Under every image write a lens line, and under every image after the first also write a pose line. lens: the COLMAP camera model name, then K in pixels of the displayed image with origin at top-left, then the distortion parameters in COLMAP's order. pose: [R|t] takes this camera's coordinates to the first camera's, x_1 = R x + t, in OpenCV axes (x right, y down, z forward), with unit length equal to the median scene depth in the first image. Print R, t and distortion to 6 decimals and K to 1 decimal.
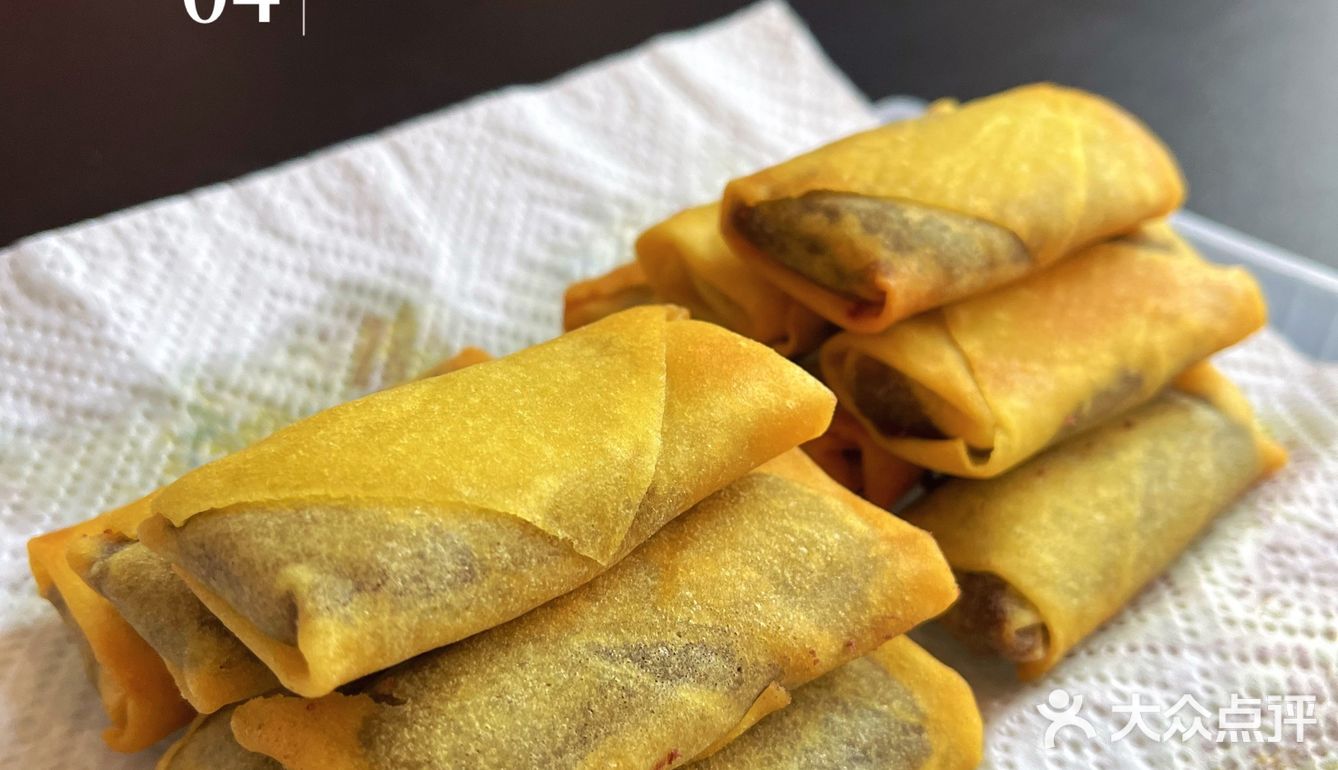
lens RADIAL K [[1398.5, 0, 677.0], [0, 1398.5, 379.9], [0, 0, 1]] dist [-0.039797, 0.000000]
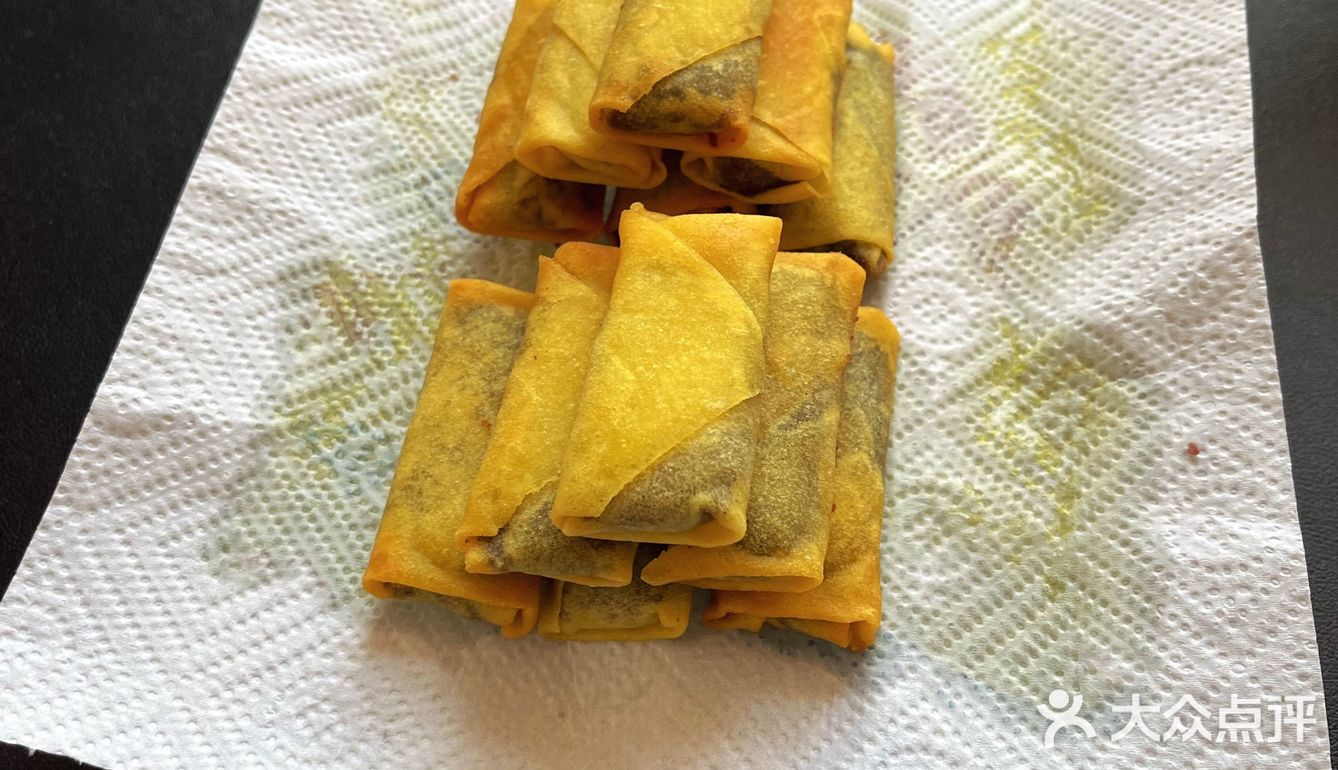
lens RADIAL K [[1398.5, 0, 664.7], [0, 1398.5, 389.0], [0, 0, 1]] dist [-0.039797, 0.000000]
pose [[0.767991, -0.569993, 0.292059, -0.457107], [0.396485, 0.781250, 0.482128, -0.528099], [-0.502980, -0.254473, 0.825987, -0.278028]]
